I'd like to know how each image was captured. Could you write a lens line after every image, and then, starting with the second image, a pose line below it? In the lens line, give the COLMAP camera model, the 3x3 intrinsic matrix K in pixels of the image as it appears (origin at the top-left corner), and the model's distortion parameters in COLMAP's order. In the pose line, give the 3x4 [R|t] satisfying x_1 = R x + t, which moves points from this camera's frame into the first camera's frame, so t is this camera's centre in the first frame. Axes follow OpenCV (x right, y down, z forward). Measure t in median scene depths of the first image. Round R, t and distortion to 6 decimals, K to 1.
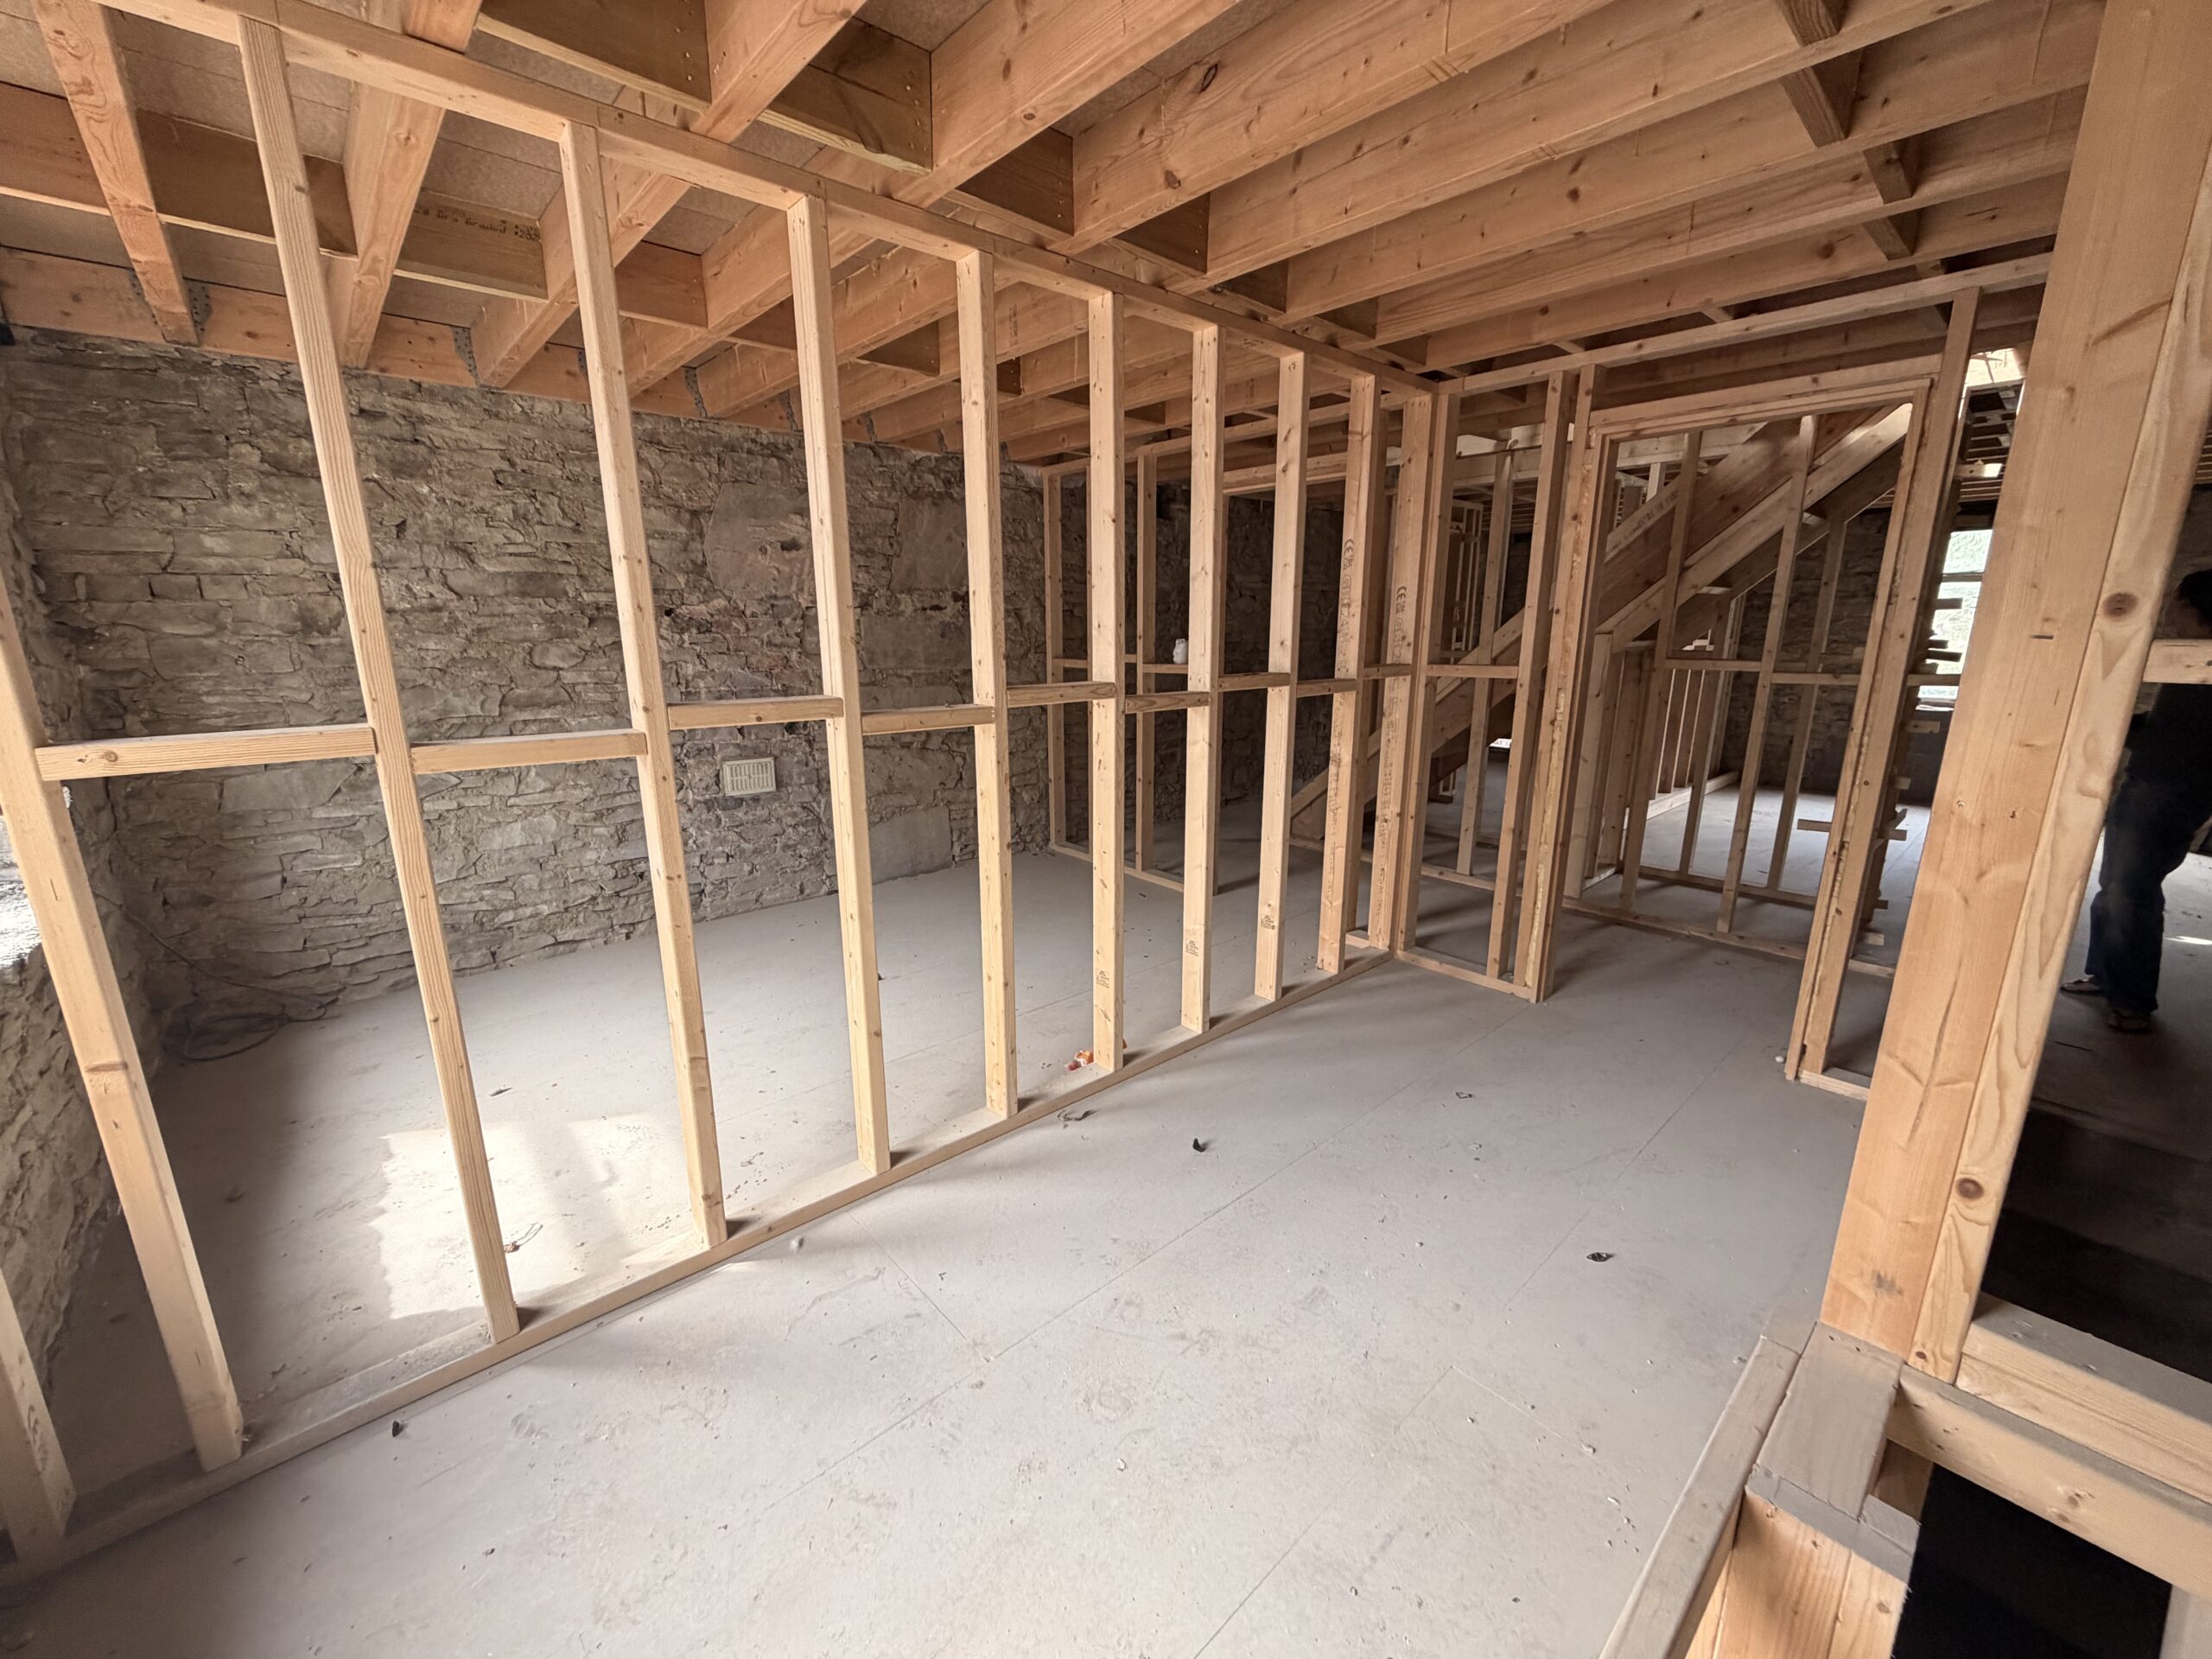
lens RADIAL K [[879.3, 0, 1109.9], [0, 879.3, 827.1], [0, 0, 1]] dist [-0.000112, 0.000212]
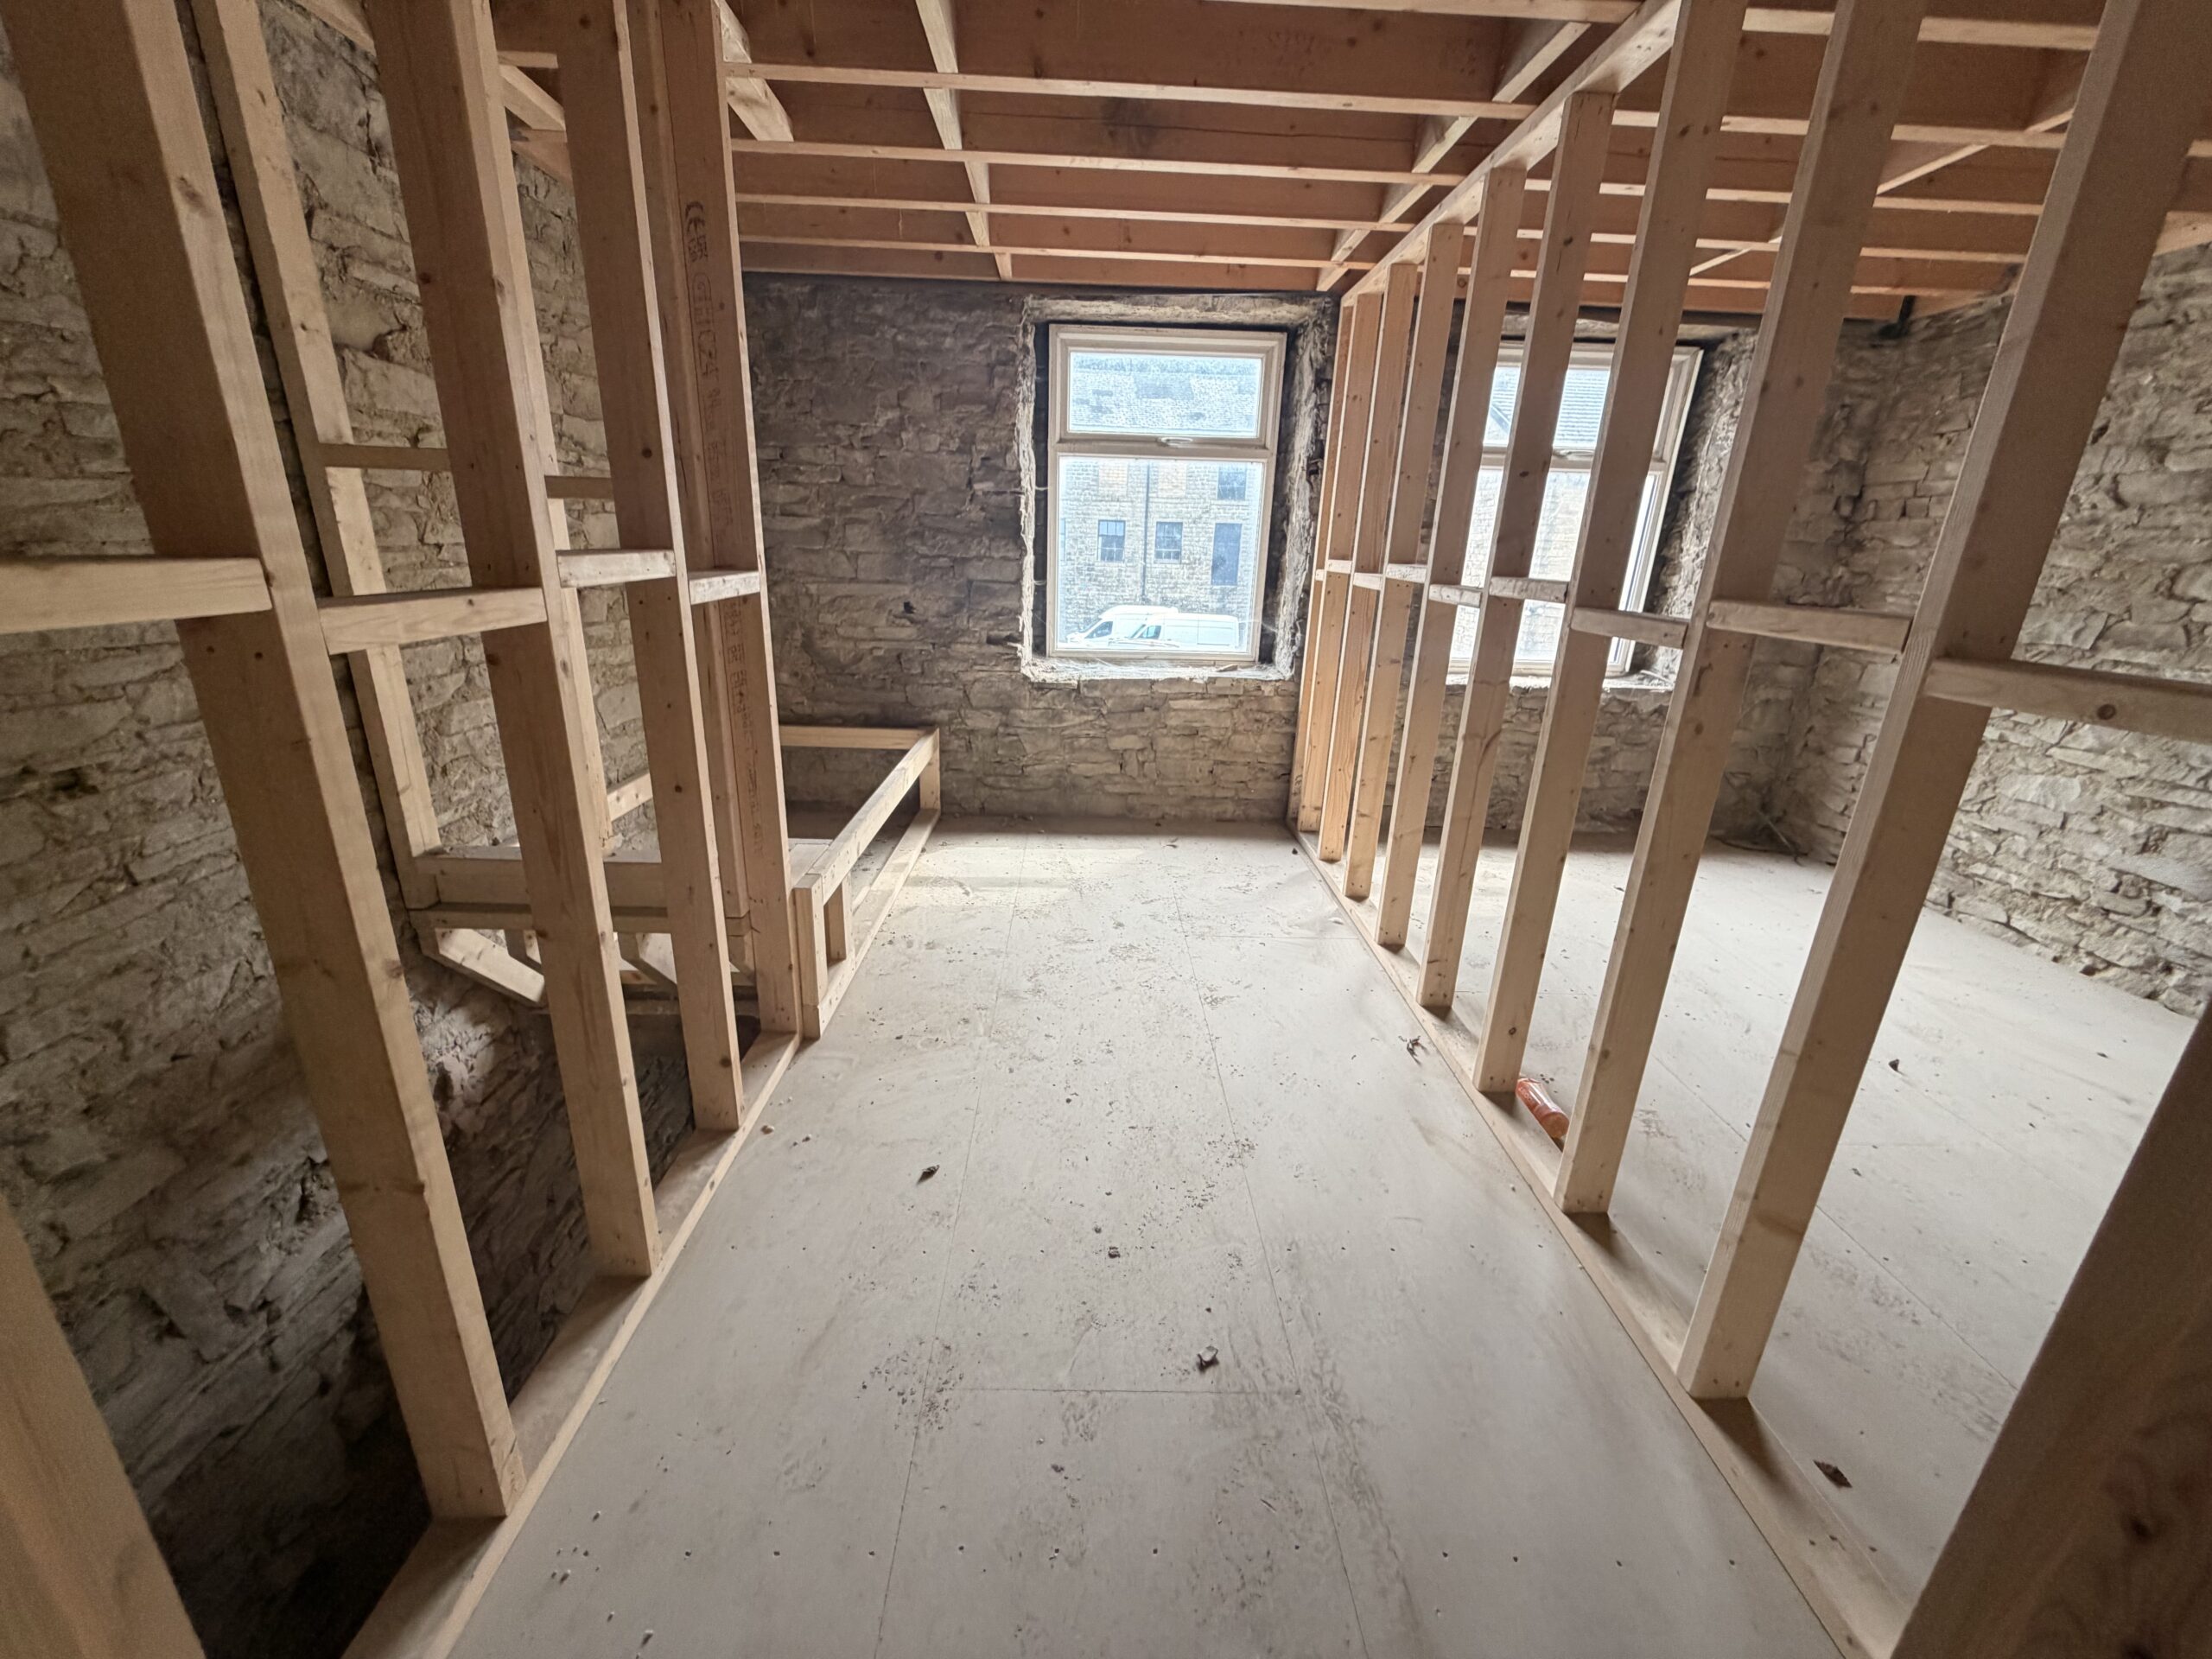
lens RADIAL K [[879.3, 0, 1092.3], [0, 879.3, 825.7], [0, 0, 1]] dist [-0.000112, 0.000212]
pose [[-0.663757, 0.213724, -0.716763, 0.579177], [-0.200615, 0.872318, 0.445886, -0.162722], [0.720542, 0.439753, -0.536131, 0.831290]]
